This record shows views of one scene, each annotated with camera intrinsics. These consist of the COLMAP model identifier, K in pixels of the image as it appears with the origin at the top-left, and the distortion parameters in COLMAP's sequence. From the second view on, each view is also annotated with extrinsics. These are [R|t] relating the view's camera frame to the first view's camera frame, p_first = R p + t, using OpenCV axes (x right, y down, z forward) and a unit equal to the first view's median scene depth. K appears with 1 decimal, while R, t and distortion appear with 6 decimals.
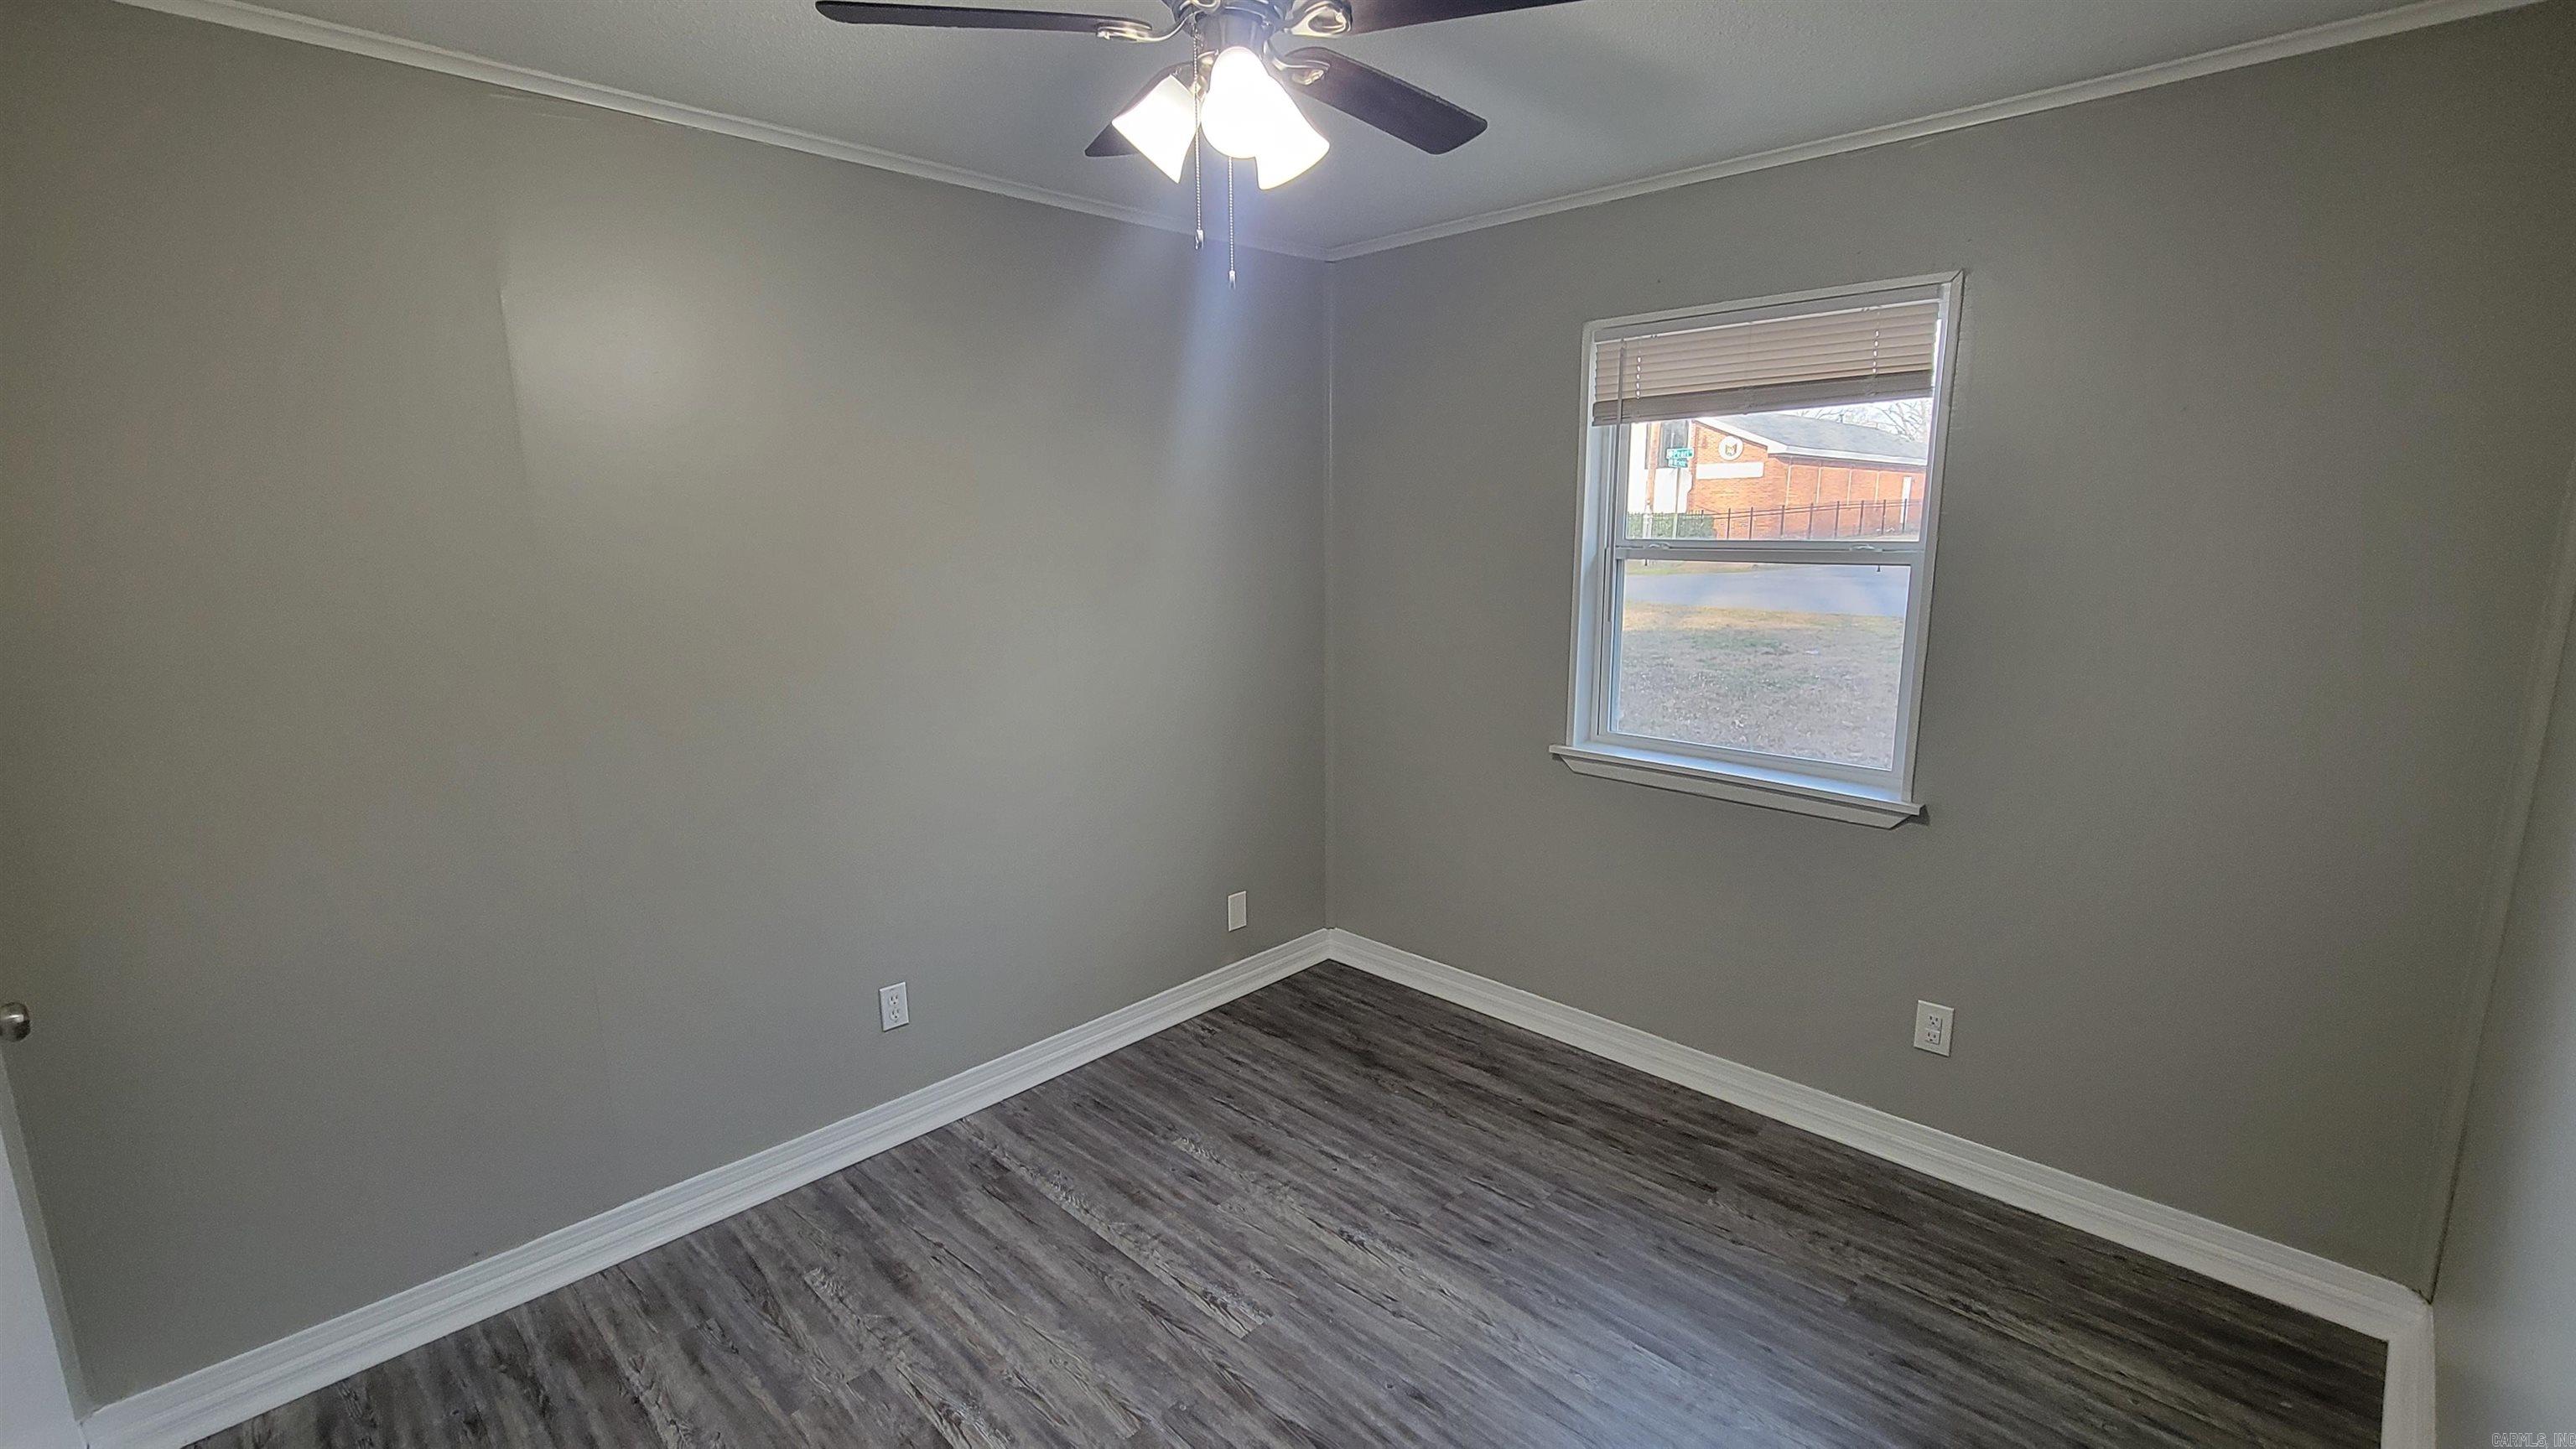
lens RADIAL K [[1117.9, 0, 1267.3], [0, 1117.9, 734.8], [0, 0, 1]] dist [-0.003521, -0.000652]
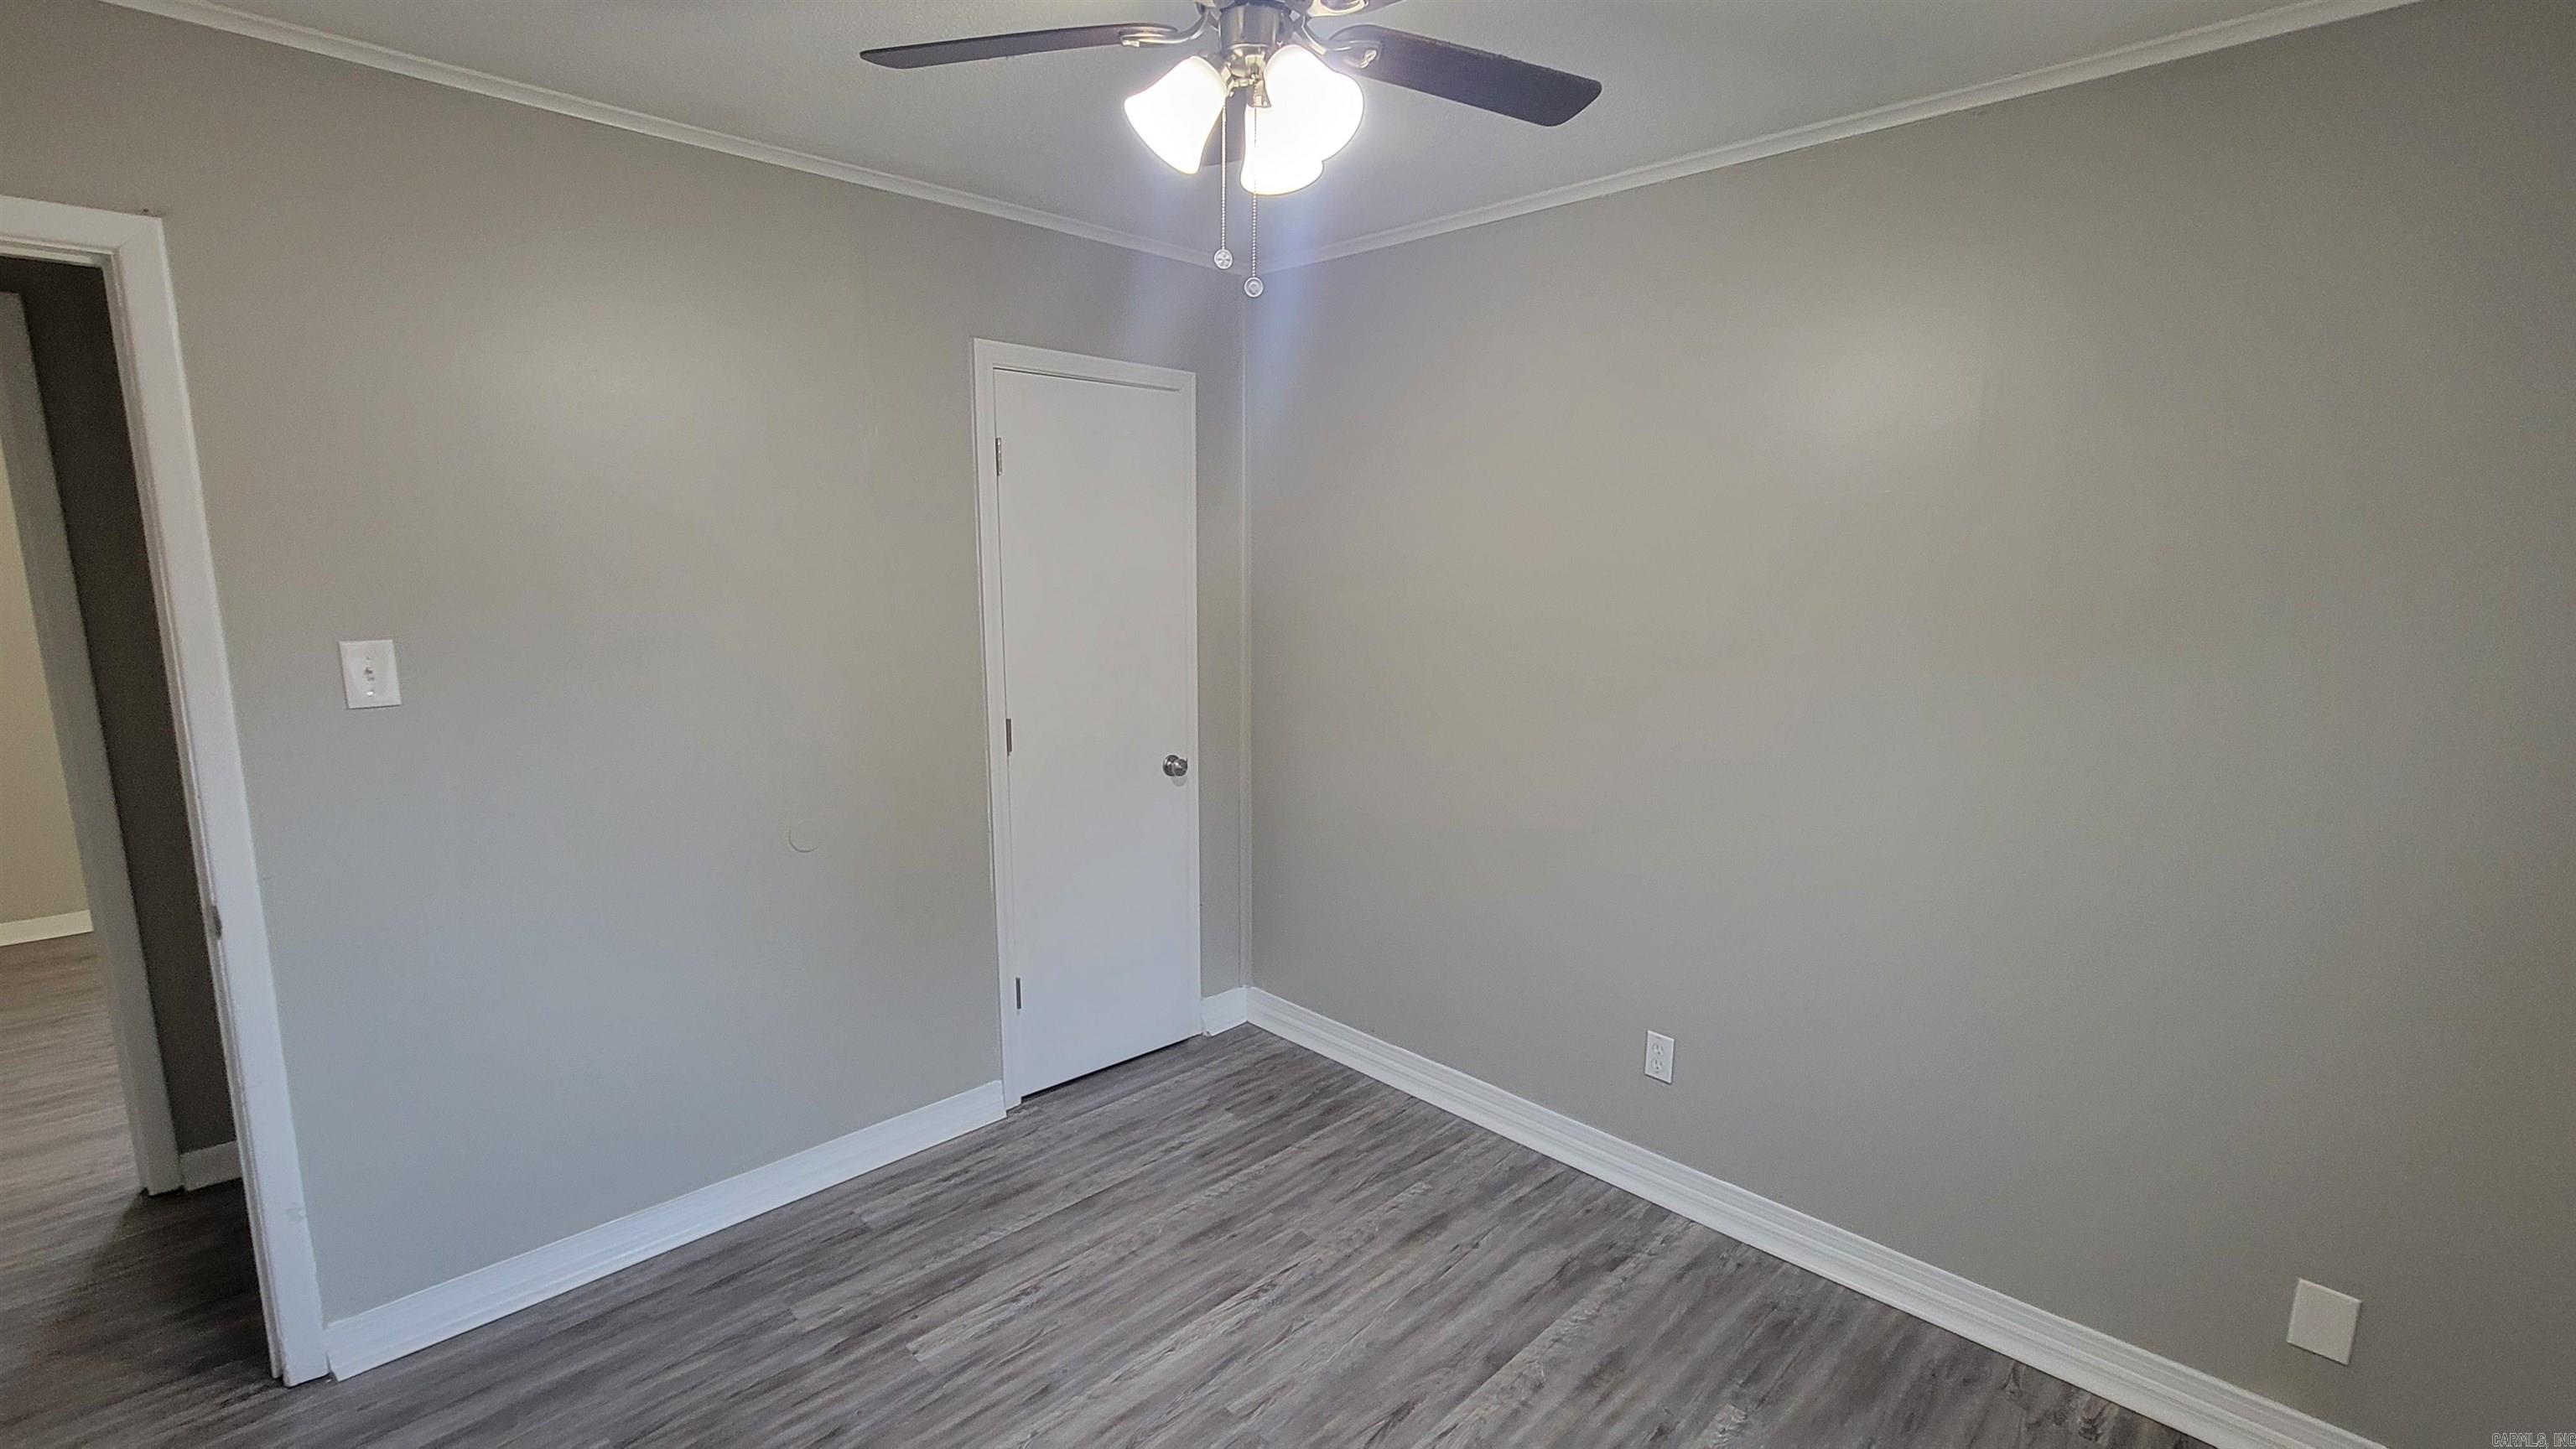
lens RADIAL K [[1117.9, 0, 1260.8], [0, 1117.9, 724.5], [0, 0, 1]] dist [-0.003521, -0.000652]
pose [[-0.006216, 0.172331, -0.985019, 0.634542], [-0.200395, 0.964842, 0.170066, -0.131593], [0.979695, 0.198450, 0.028537, 0.710163]]
